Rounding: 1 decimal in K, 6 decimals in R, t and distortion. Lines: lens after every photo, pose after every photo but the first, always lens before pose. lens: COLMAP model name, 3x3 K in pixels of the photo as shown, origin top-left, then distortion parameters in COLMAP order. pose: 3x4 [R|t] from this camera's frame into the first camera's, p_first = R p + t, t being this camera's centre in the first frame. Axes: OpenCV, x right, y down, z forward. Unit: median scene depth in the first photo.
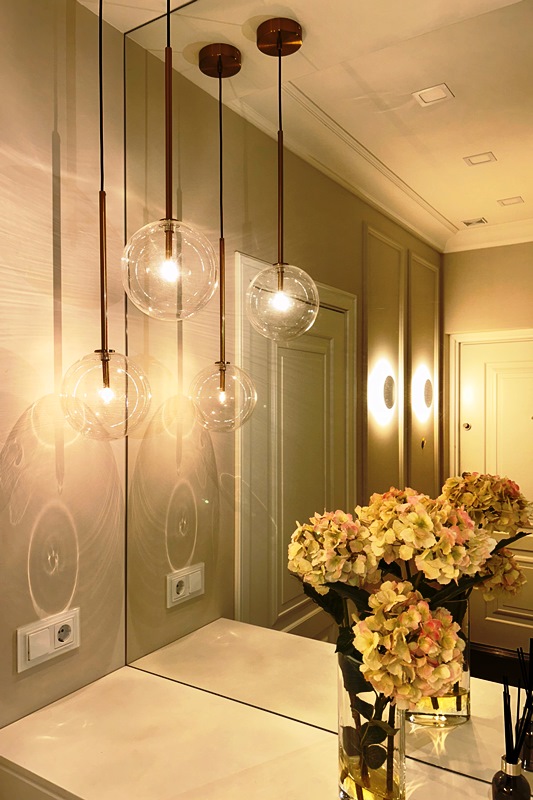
lens RADIAL K [[619.2, 0, 263.5], [0, 619.2, 406.0], [0, 0, 1]] dist [0.050703, -0.029346]
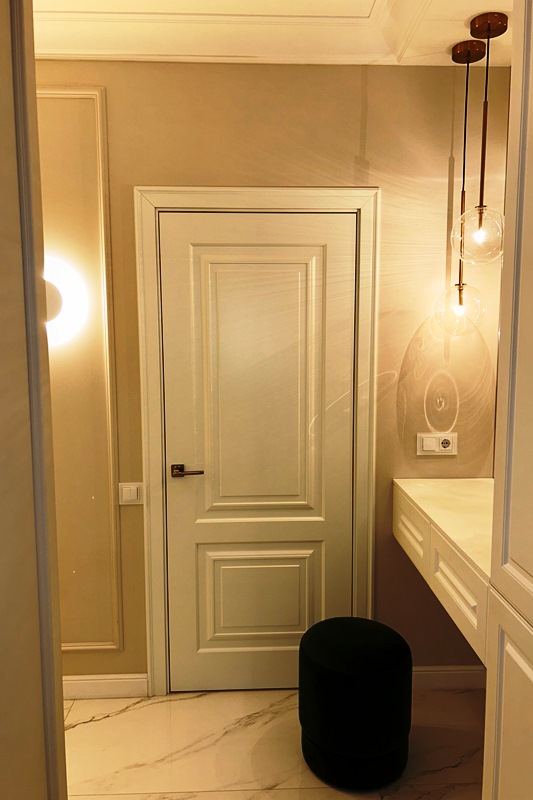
lens RADIAL K [[619.2, 0, 267.4], [0, 619.2, 404.1], [0, 0, 1]] dist [0.050703, -0.029346]
pose [[0.568637, 0.101527, -0.816299, 0.857708], [0.003150, 0.992078, 0.125584, 0.021087], [0.822583, -0.073982, 0.563812, -0.439203]]
